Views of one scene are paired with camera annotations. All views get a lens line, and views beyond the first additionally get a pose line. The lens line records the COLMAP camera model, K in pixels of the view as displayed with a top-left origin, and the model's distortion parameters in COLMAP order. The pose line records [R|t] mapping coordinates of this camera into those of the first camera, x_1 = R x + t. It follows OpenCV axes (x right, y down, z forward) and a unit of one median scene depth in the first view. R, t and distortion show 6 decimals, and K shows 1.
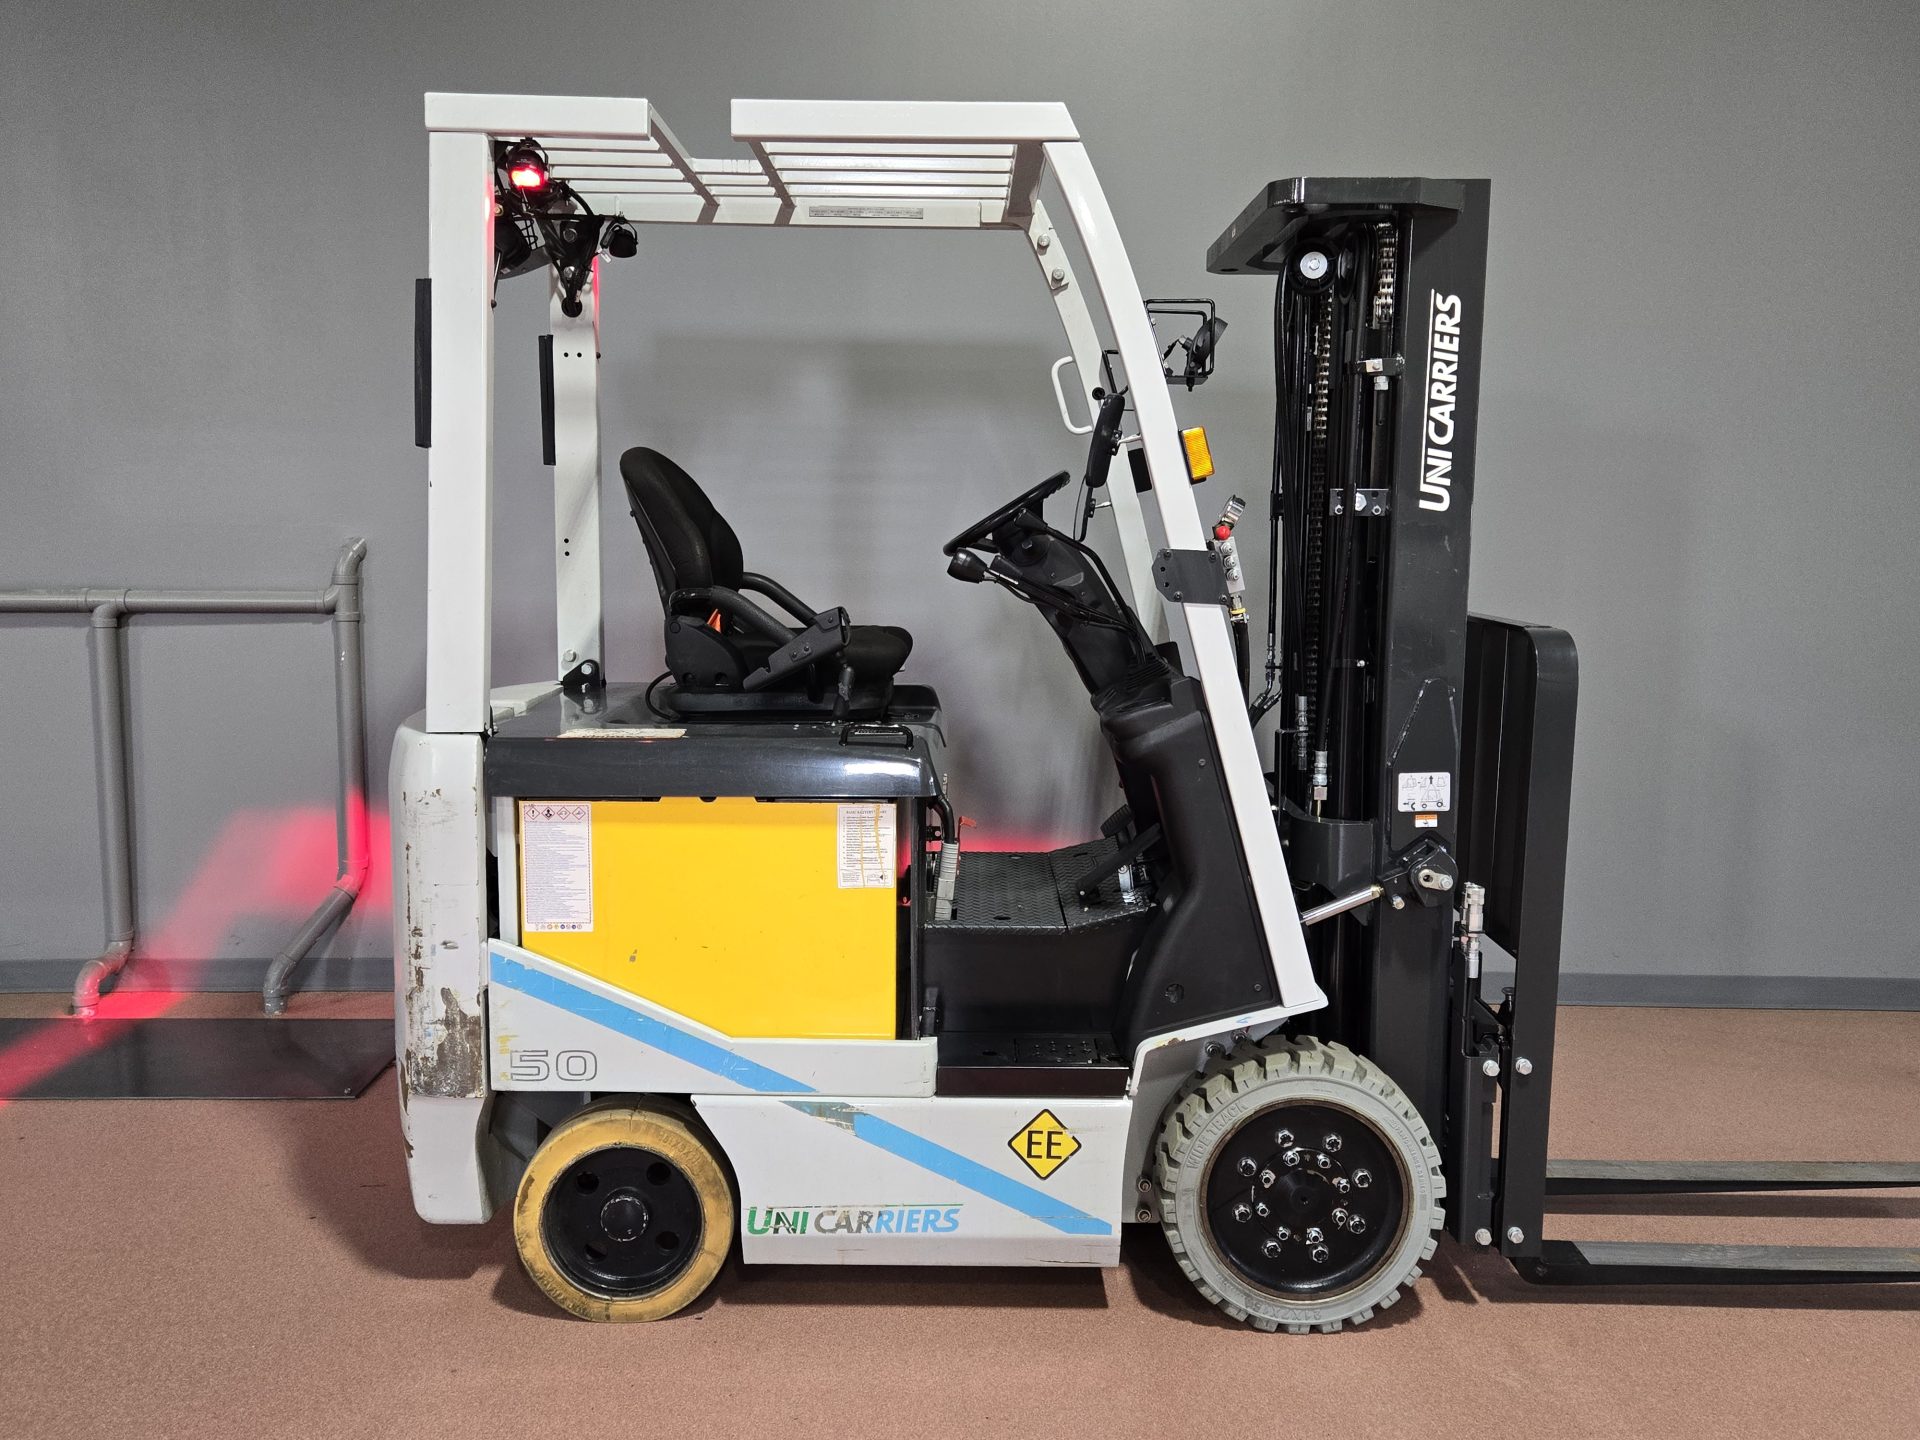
lens RADIAL K [[1590.3, 0, 976.3], [0, 1590.3, 714.3], [0, 0, 1]] dist [0.062090, -0.003086]
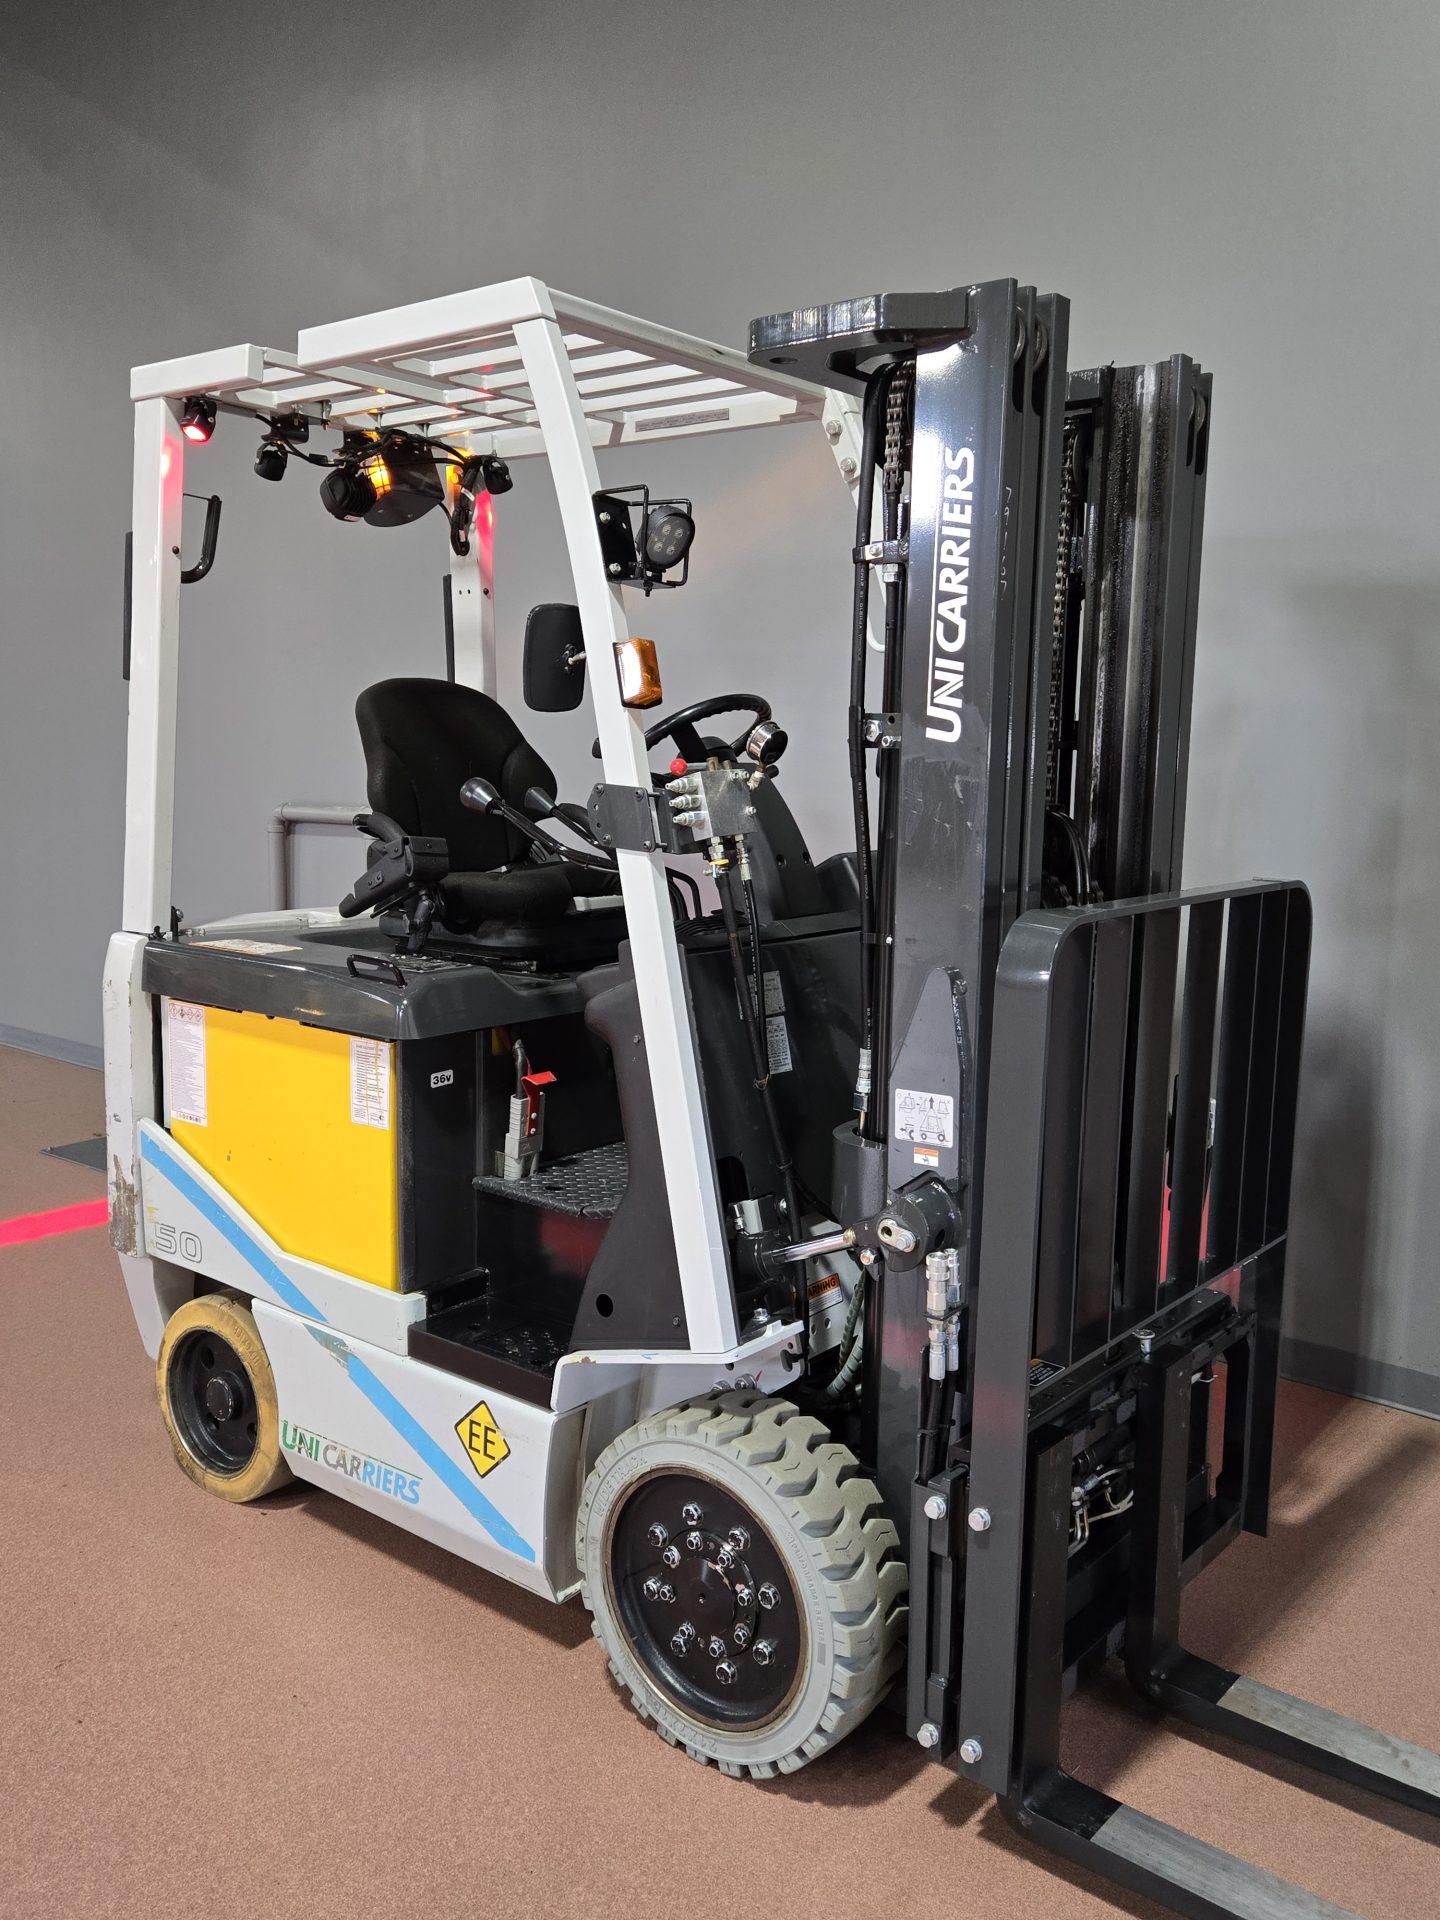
lens RADIAL K [[1590.3, 0, 709.9], [0, 1590.3, 951.8], [0, 0, 1]] dist [0.062090, -0.003086]
pose [[0.773244, 0.087205, -0.628083, 0.684532], [-0.088349, 0.995653, 0.029471, -0.043183], [0.627924, 0.032702, 0.777588, 0.365627]]
